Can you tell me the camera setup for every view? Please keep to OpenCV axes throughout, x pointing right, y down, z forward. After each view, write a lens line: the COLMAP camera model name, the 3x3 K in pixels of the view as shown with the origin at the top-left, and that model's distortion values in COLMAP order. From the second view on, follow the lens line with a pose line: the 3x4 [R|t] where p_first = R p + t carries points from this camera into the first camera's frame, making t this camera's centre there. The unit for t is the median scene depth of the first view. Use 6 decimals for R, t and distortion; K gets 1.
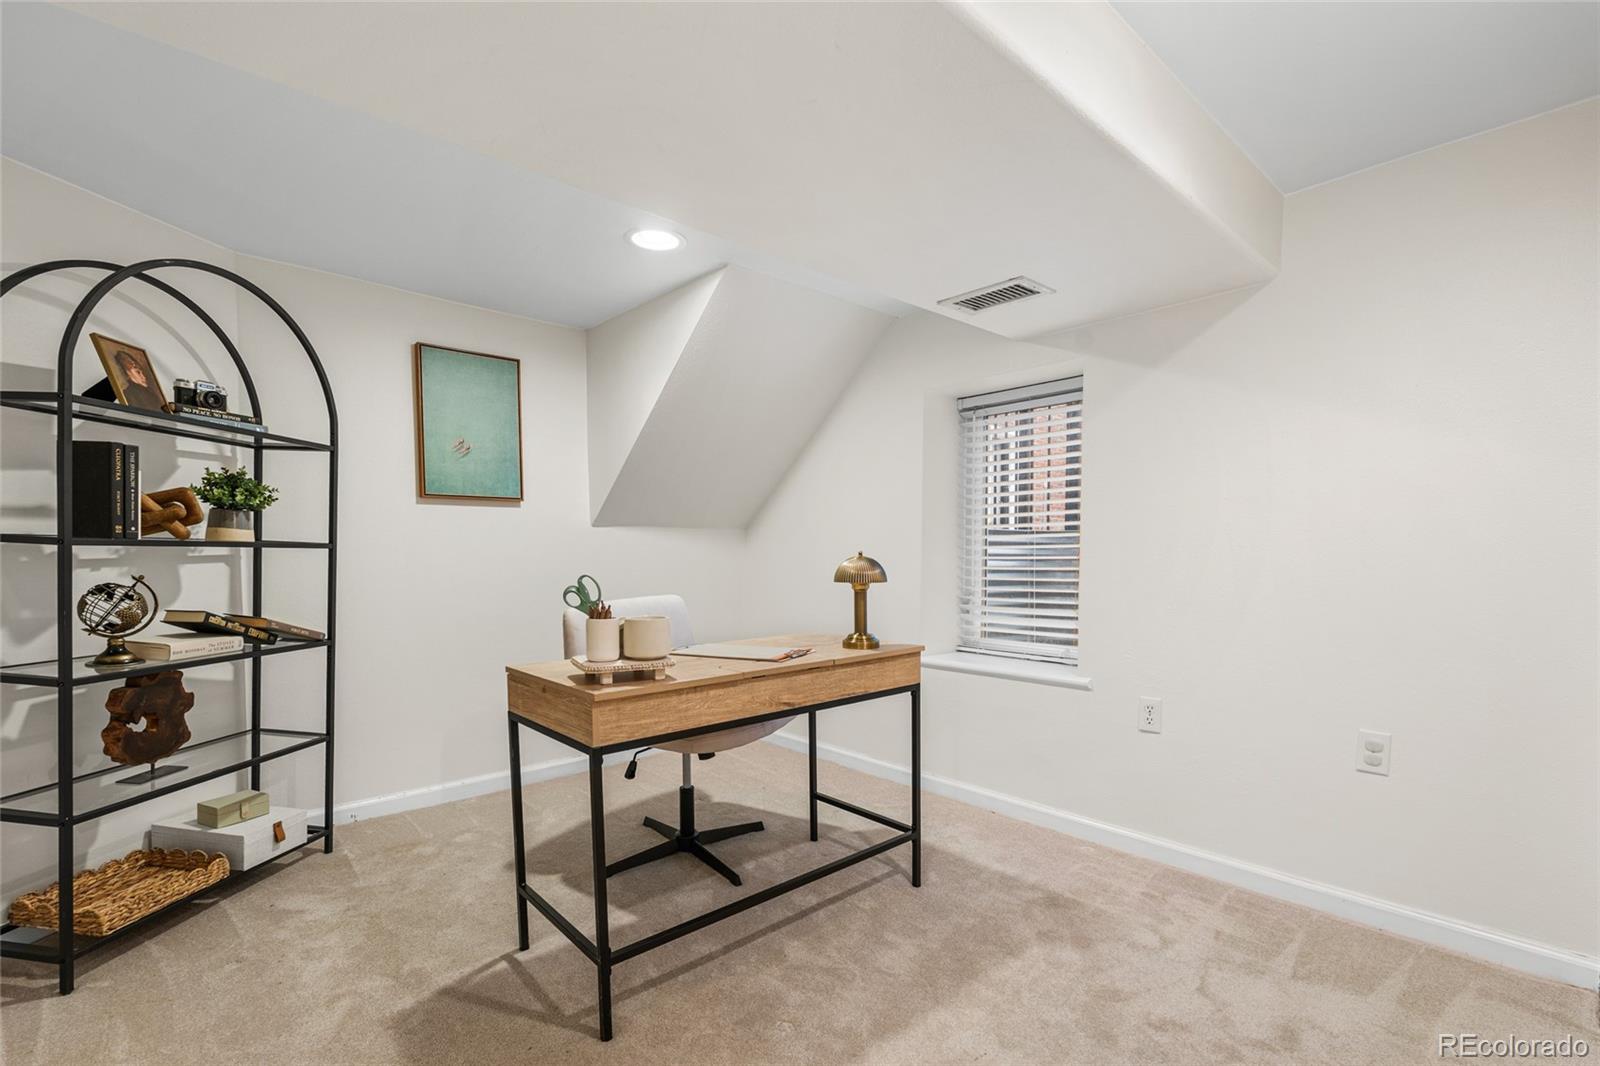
lens RADIAL K [[725.9, 0, 801.4], [0, 725.9, 606.0], [0, 0, 1]] dist [0.000213, -0.000037]
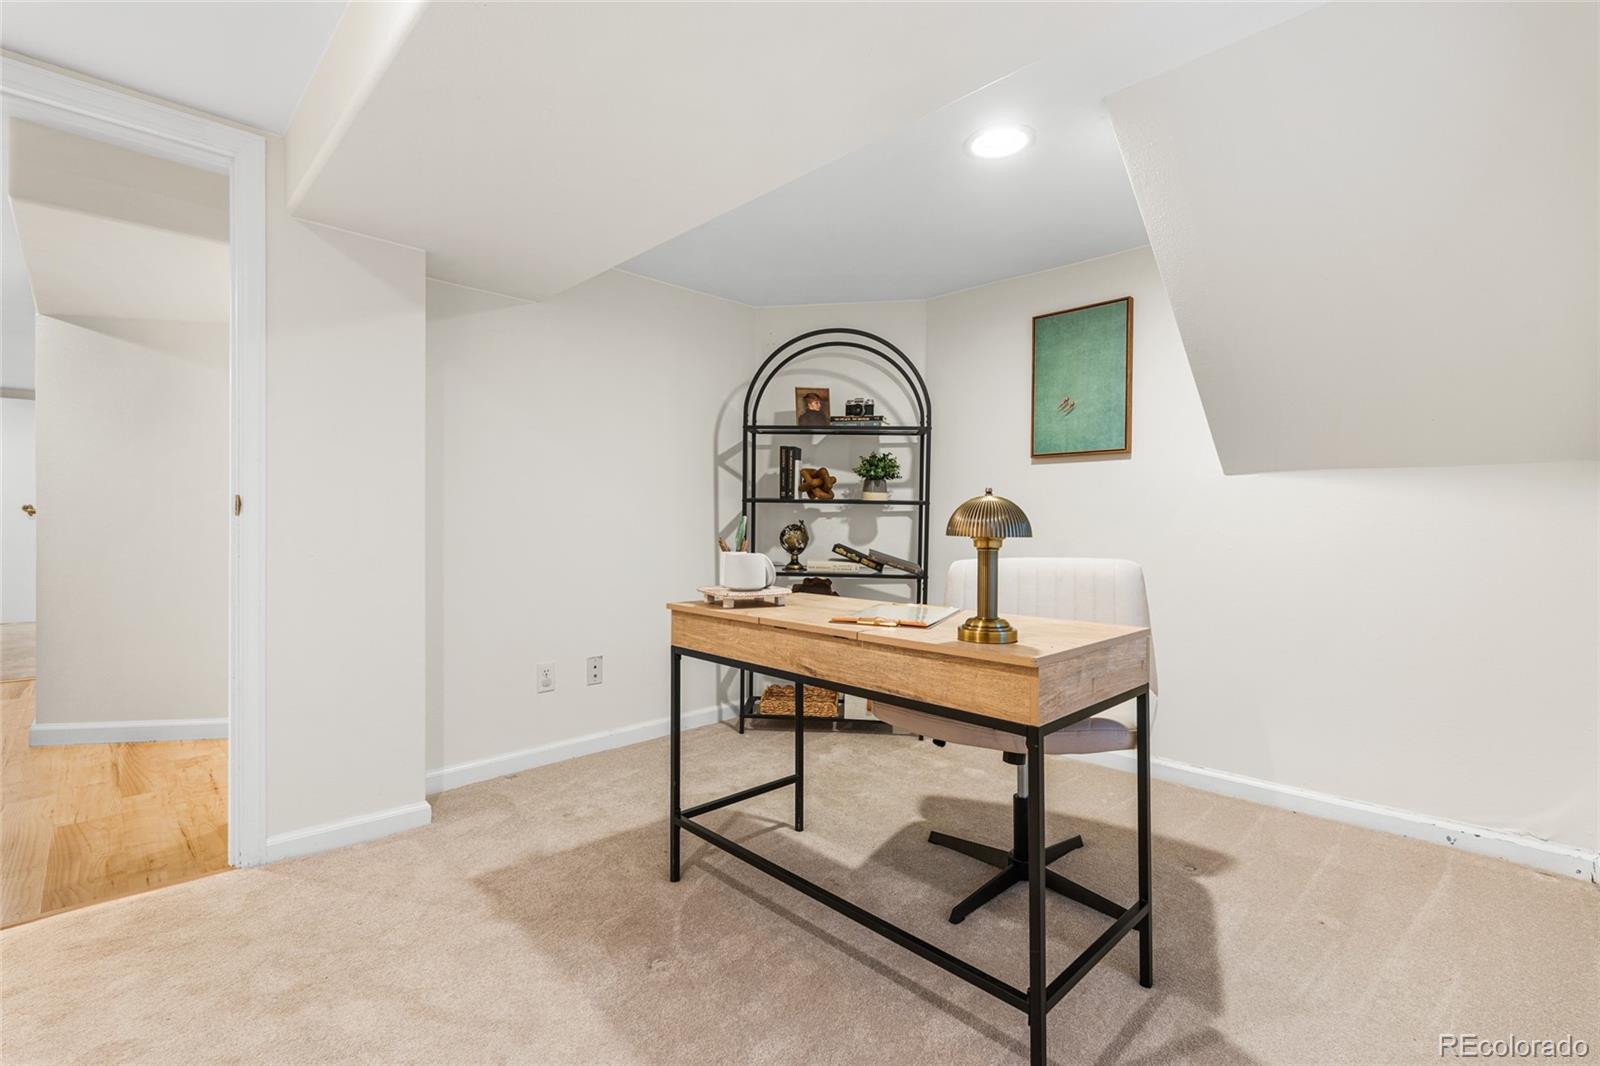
lens RADIAL K [[714.2, 0, 790.2], [0, 714.2, 533.5], [0, 0, 1]] dist [-0.001306, -0.000021]
pose [[0.041788, 0.019148, -0.998943, 0.694214], [-0.085140, 0.996248, 0.015535, -0.030127], [0.995492, 0.084401, 0.043261, 0.788470]]
